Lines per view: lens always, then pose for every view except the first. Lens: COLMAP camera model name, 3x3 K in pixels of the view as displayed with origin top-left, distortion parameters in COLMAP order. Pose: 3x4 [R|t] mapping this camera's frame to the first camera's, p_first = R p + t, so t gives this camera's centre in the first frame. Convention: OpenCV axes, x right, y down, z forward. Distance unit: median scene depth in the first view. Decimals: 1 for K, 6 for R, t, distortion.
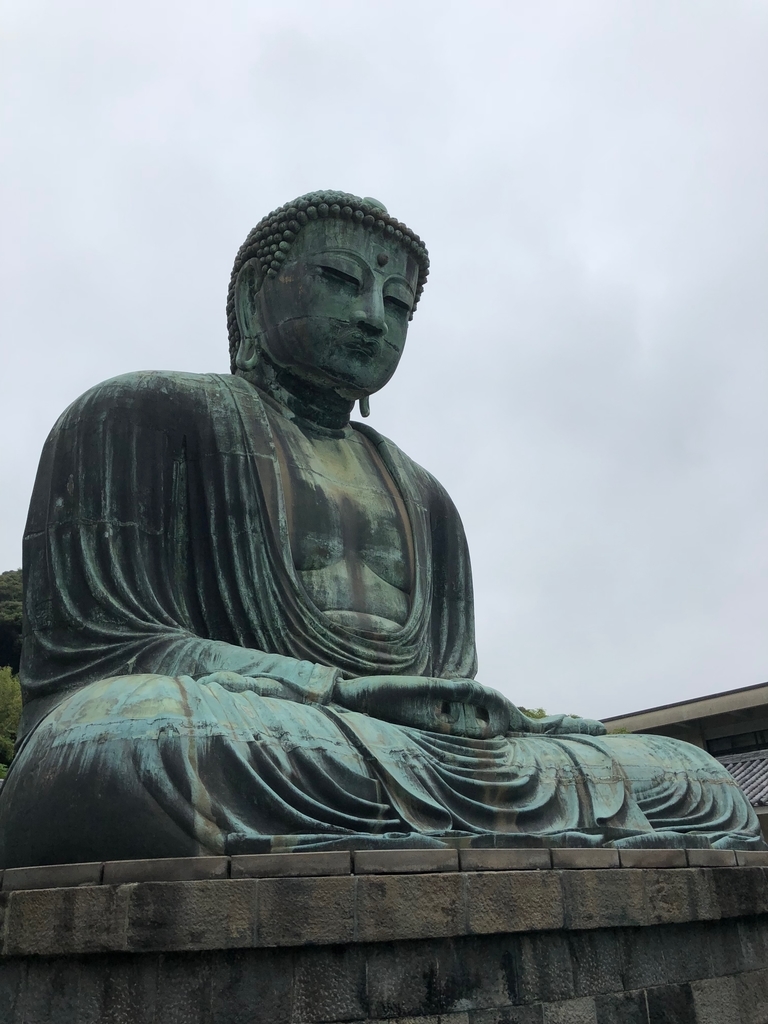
lens RADIAL K [[857.4, 0, 384.0], [0, 857.4, 512.0], [0, 0, 1]] dist [0.010242, -0.002031]
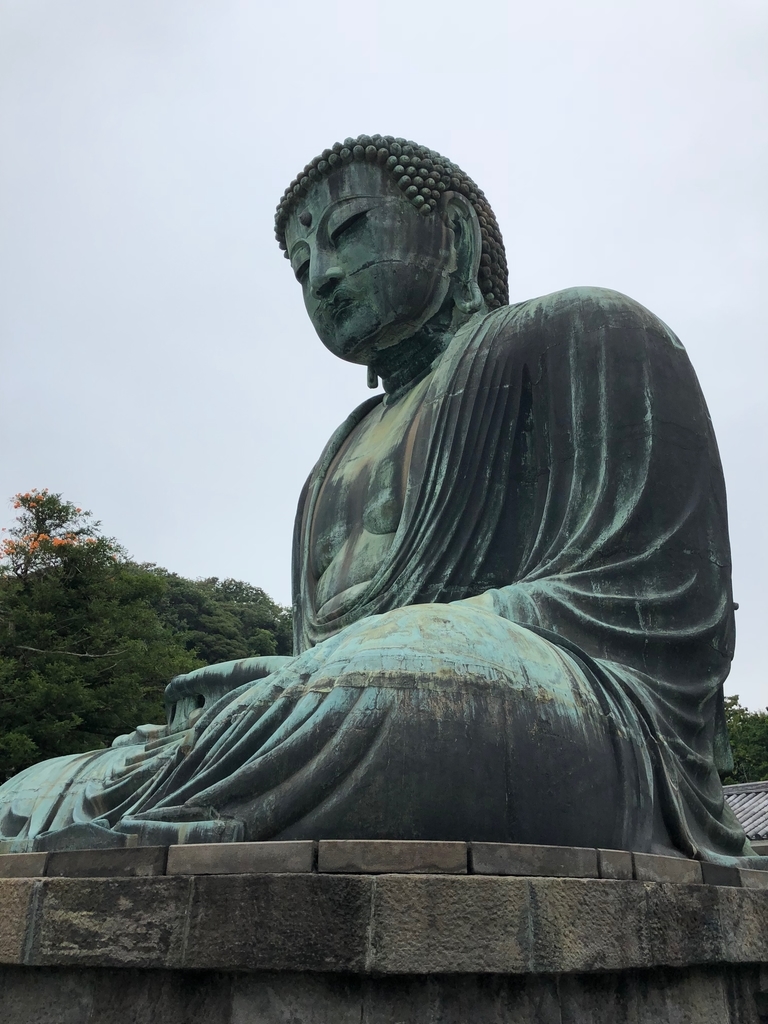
lens RADIAL K [[857.4, 0, 384.0], [0, 857.4, 512.0], [0, 0, 1]] dist [0.010242, -0.002031]
pose [[-0.037134, -0.402746, -0.914558, 0.832106], [0.408213, 0.829235, -0.381747, 0.412279], [0.912131, -0.387510, 0.133613, 0.967703]]
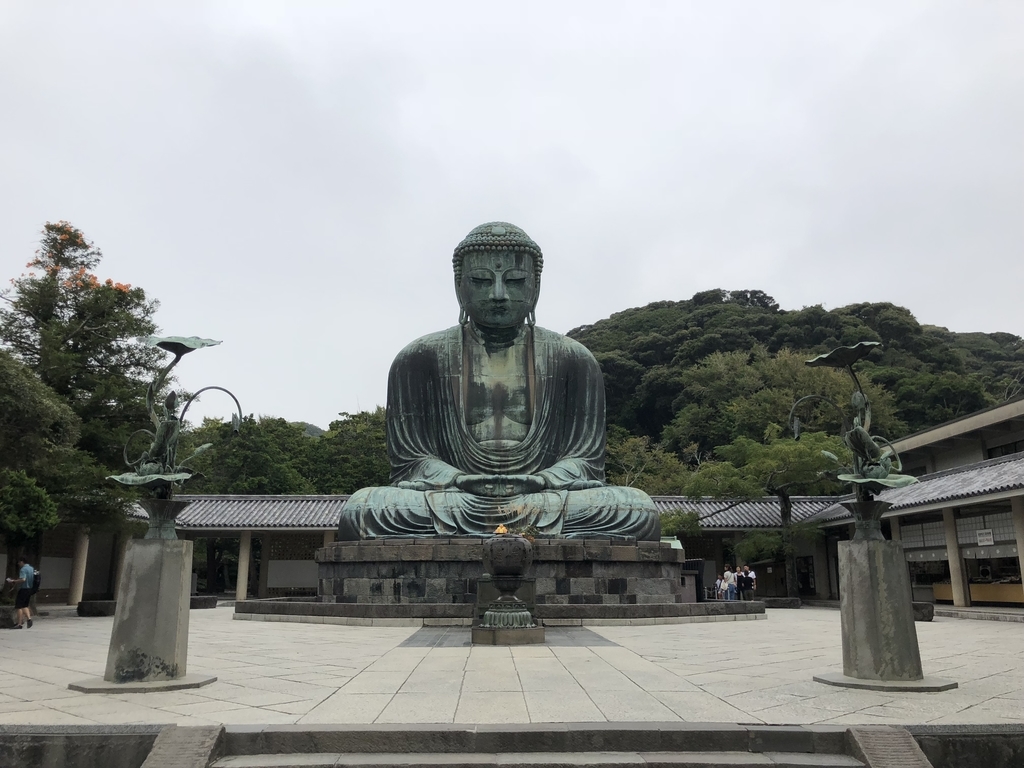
lens RADIAL K [[857.4, 0, 512.0], [0, 857.4, 384.0], [0, 0, 1]] dist [0.010242, -0.002031]
pose [[0.799992, -0.097383, -0.592055, 1.407595], [0.222303, 0.964624, 0.141714, -0.352207], [0.557310, -0.244986, 0.793340, -0.787861]]
